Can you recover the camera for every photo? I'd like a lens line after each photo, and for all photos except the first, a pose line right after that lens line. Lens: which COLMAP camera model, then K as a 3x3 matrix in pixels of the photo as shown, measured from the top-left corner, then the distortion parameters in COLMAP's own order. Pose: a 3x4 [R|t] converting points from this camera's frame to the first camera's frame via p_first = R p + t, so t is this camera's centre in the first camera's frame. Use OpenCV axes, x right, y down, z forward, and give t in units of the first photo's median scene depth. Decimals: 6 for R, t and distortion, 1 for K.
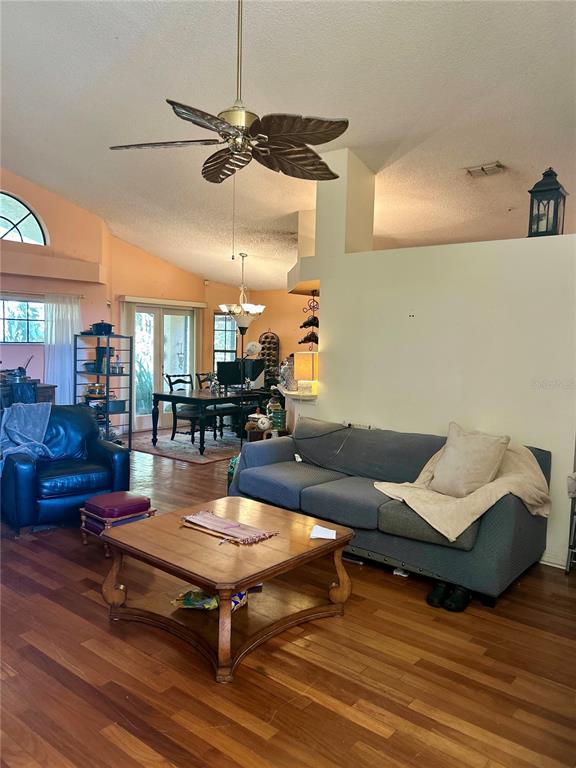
lens RADIAL K [[584.8, 0, 288.0], [0, 584.8, 384.0], [0, 0, 1]] dist [0.024978, 0.006724]
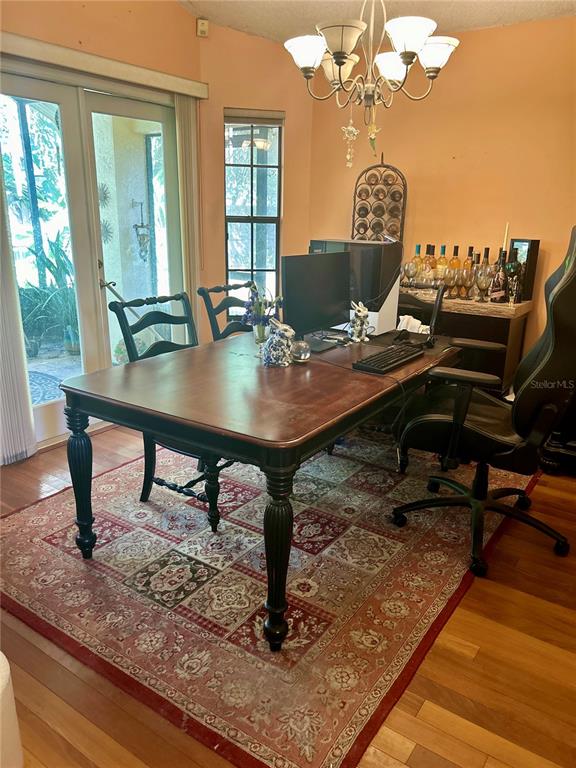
lens RADIAL K [[584.8, 0, 288.0], [0, 584.8, 384.0], [0, 0, 1]] dist [0.024978, 0.006724]
pose [[0.997232, -0.031991, 0.067124, -0.129684], [0.016553, 0.975577, 0.219034, -0.037654], [-0.072492, -0.217316, 0.973406, 0.648772]]
